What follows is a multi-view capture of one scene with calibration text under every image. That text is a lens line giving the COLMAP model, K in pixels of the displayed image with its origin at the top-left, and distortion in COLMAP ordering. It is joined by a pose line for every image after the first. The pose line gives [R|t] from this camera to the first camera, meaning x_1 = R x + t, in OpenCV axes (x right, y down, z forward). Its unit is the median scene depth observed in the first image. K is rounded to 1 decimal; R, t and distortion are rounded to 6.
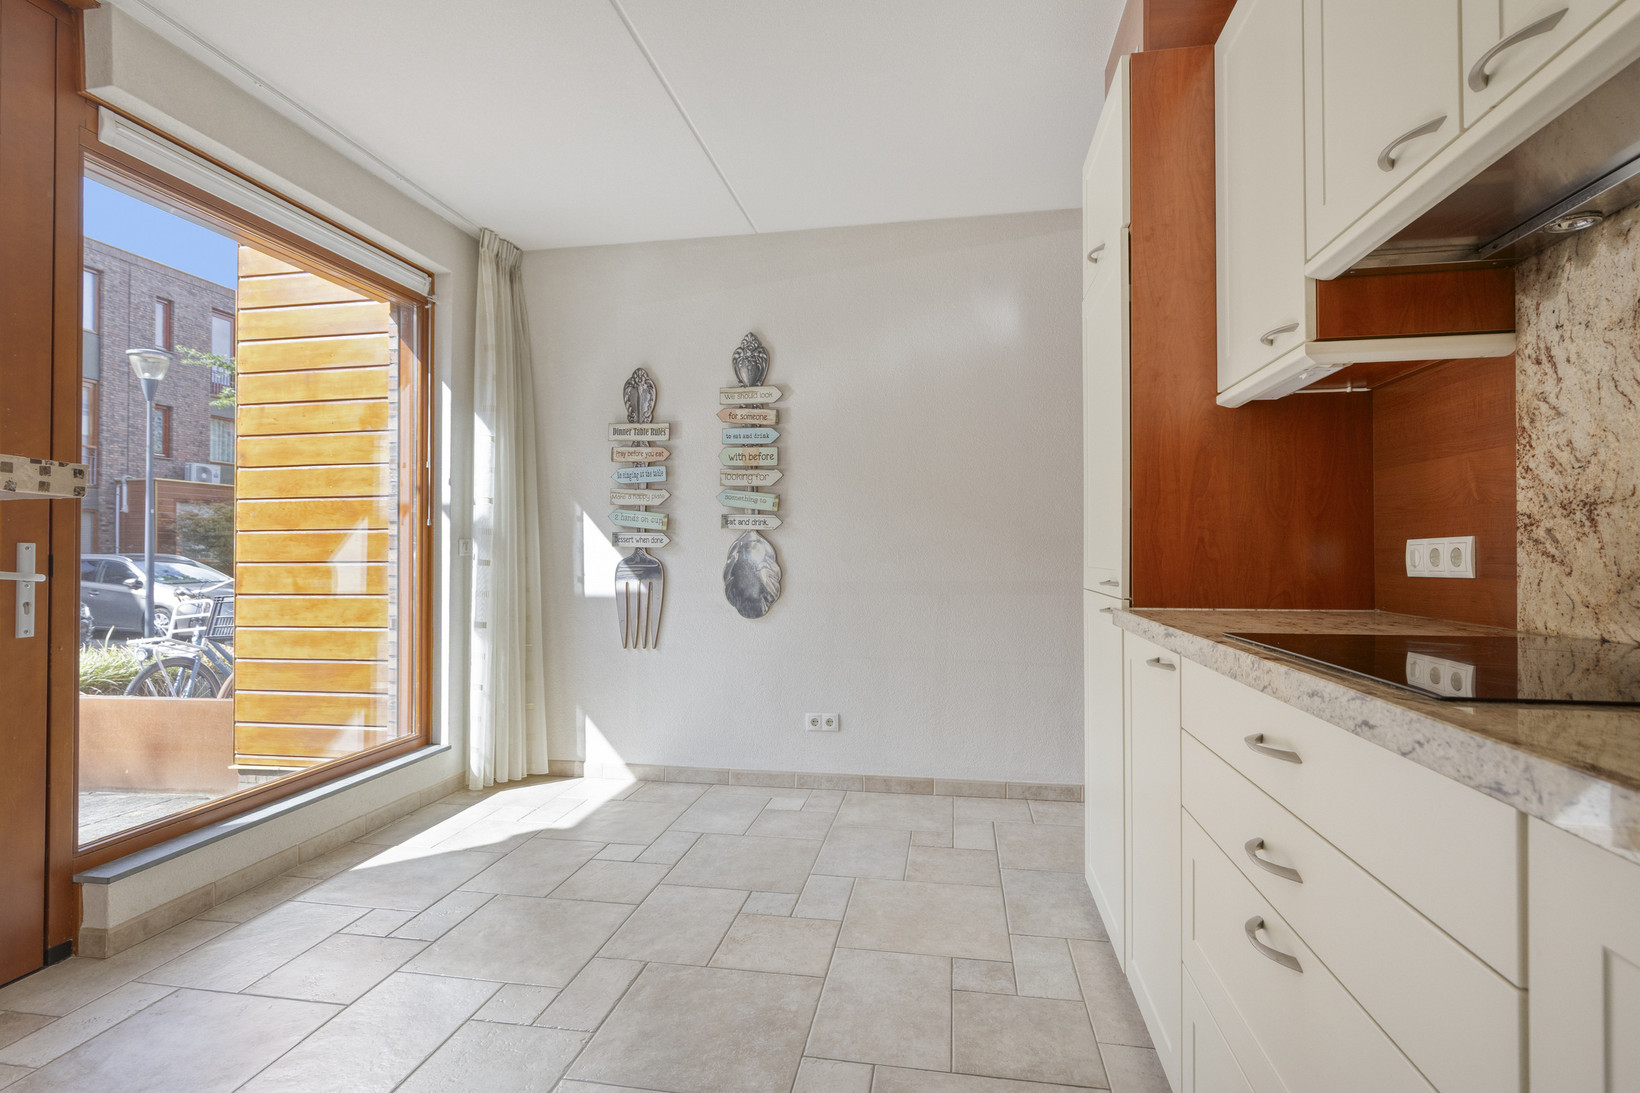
lens RADIAL K [[799.8, 0, 819.6], [0, 799.8, 547.7], [0, 0, 1]] dist [0.000008, -0.000002]
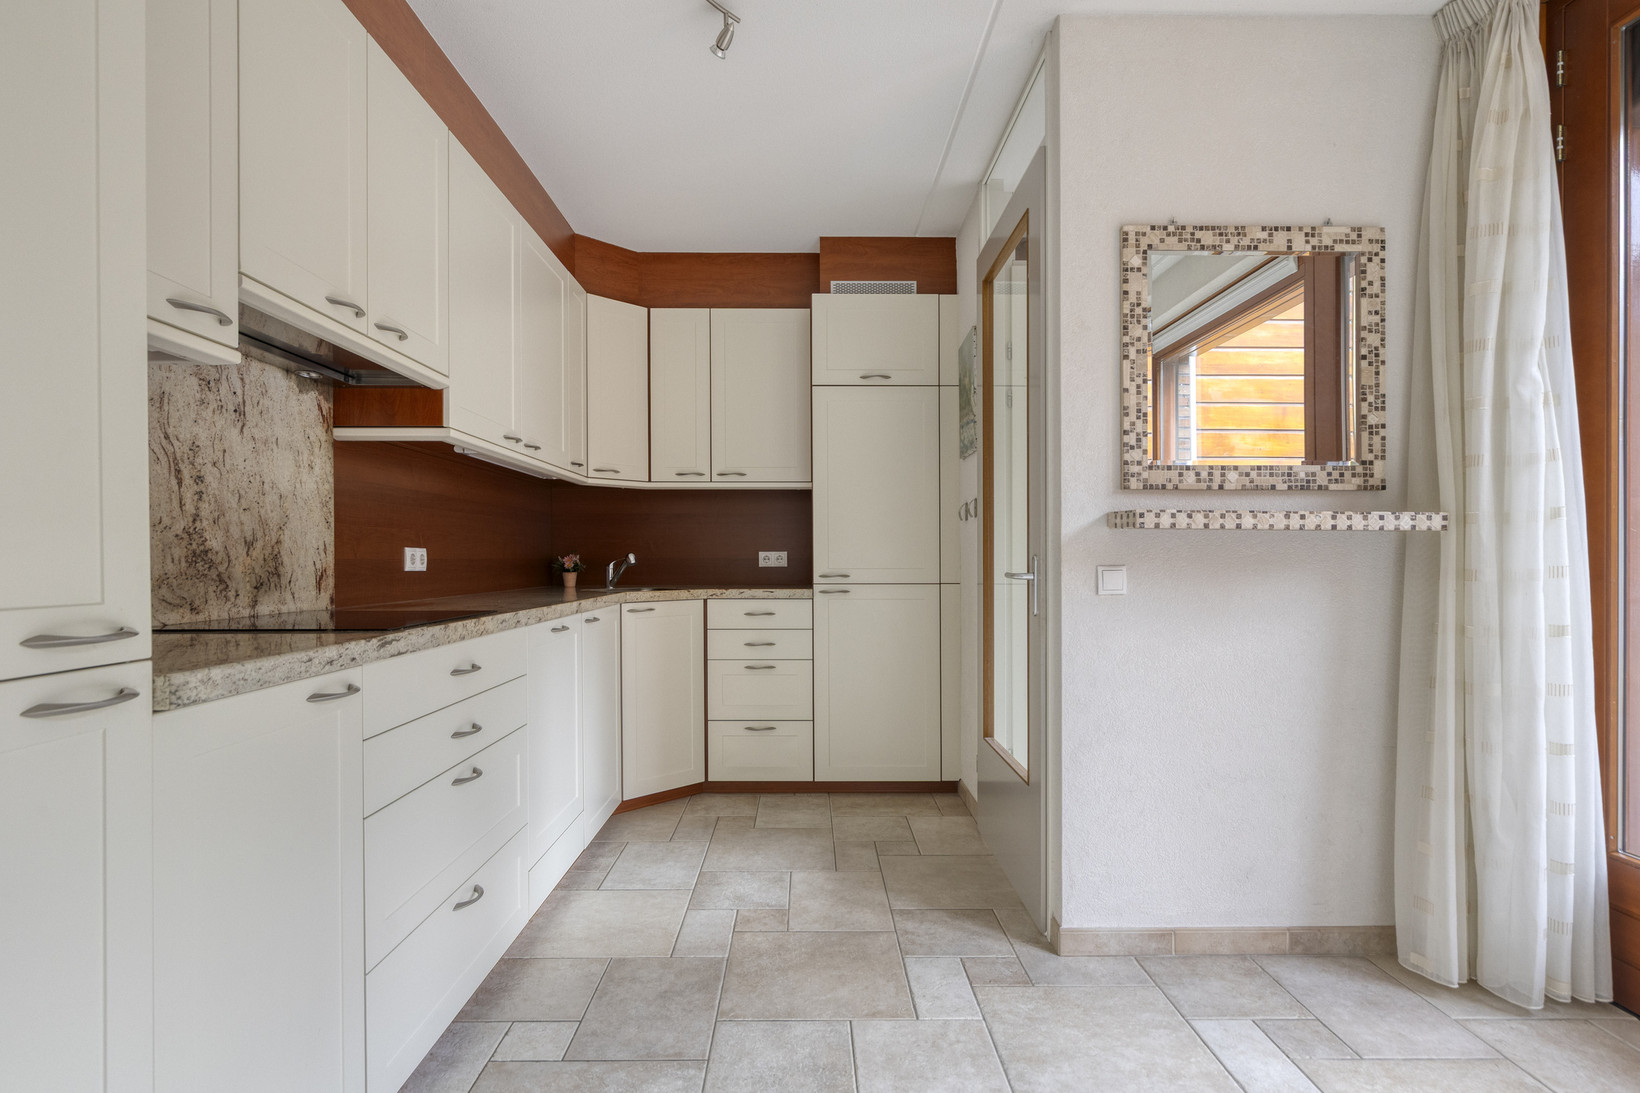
lens RADIAL K [[859.9, 0, 818.5], [0, 859.9, 553.9], [0, 0, 1]] dist [0.004642, -0.000992]
pose [[-0.984684, -0.007292, -0.174195, 1.051467], [-0.005606, 0.999933, -0.010169, 0.021386], [0.174258, -0.009036, -0.984659, 3.502444]]
